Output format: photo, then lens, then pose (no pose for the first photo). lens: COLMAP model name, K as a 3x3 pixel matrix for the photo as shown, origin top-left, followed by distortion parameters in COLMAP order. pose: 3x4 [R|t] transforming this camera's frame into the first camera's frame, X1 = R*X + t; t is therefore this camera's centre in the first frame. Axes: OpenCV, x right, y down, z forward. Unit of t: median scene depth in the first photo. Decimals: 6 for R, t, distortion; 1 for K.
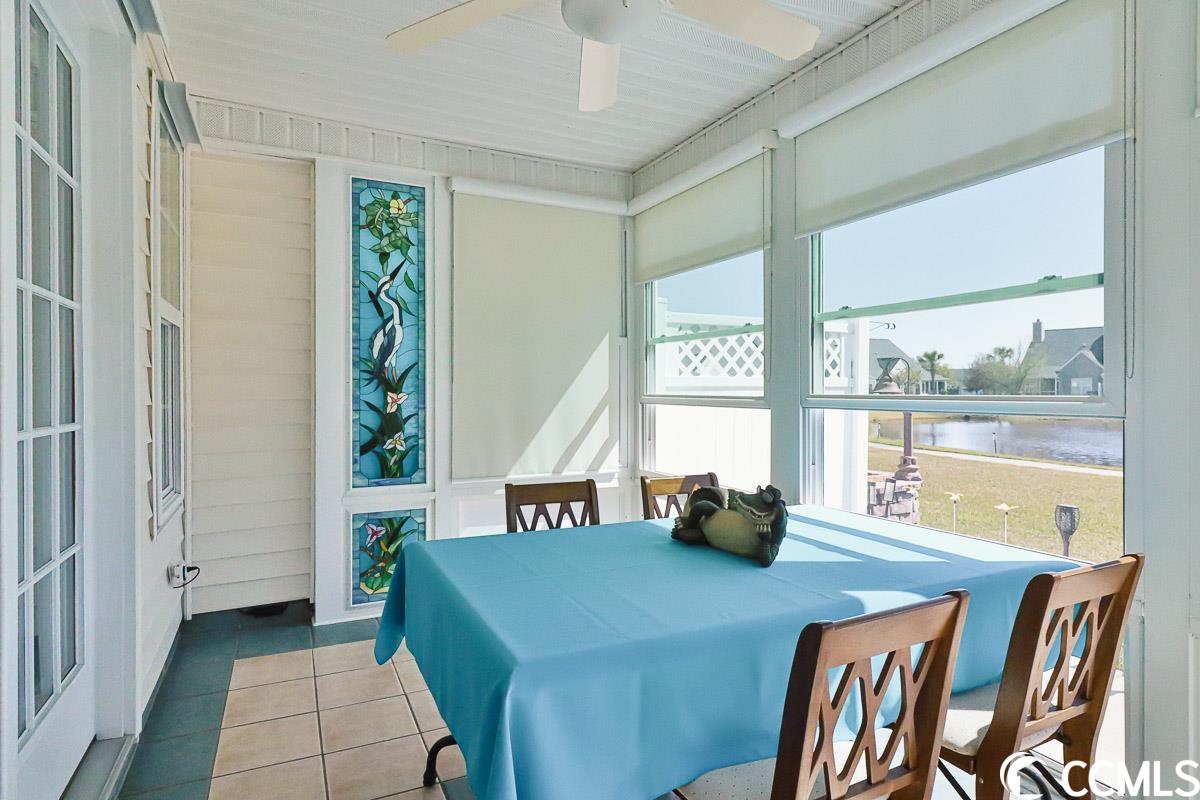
lens RADIAL K [[640.1, 0, 597.7], [0, 640.1, 399.0], [0, 0, 1]] dist [0.027118, -0.001029]
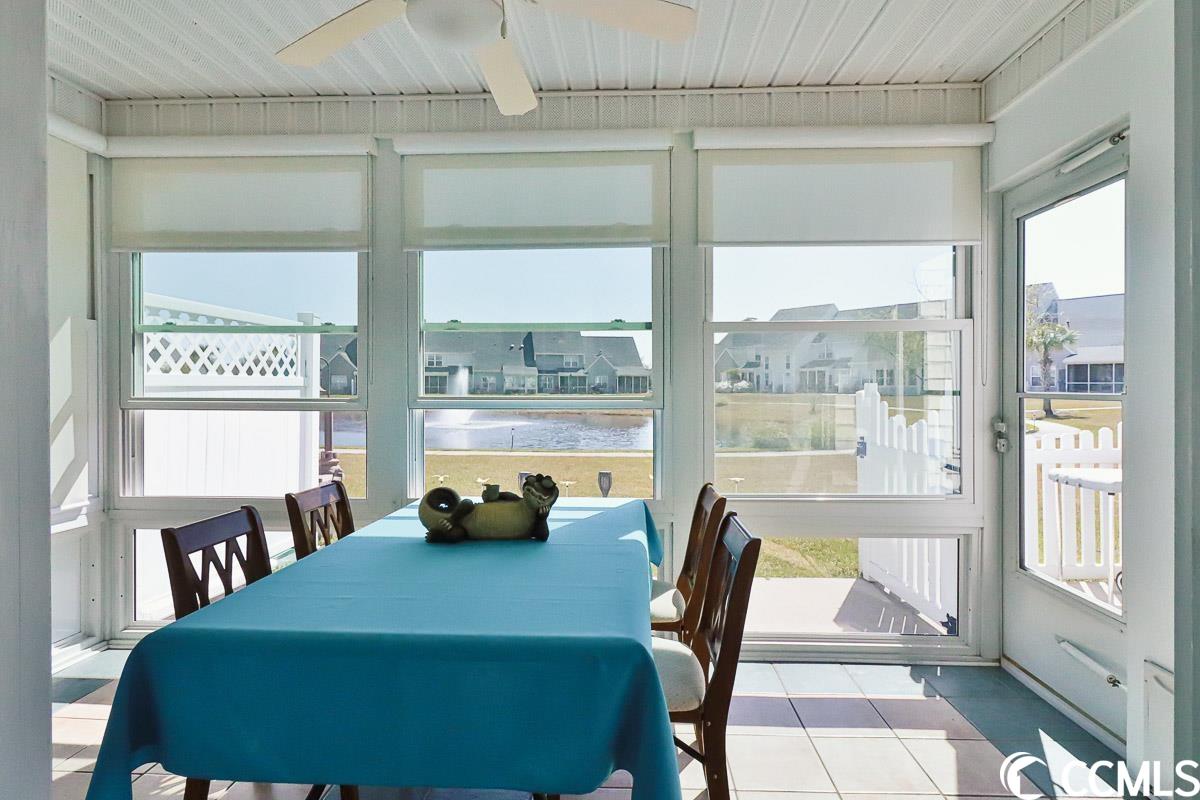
lens RADIAL K [[640.1, 0, 593.6], [0, 640.1, 392.8], [0, 0, 1]] dist [0.027118, -0.001029]
pose [[0.505554, -0.008260, 0.862755, -0.323962], [0.010440, 0.999940, 0.003455, -0.009582], [-0.862732, 0.007260, 0.505610, 0.138524]]
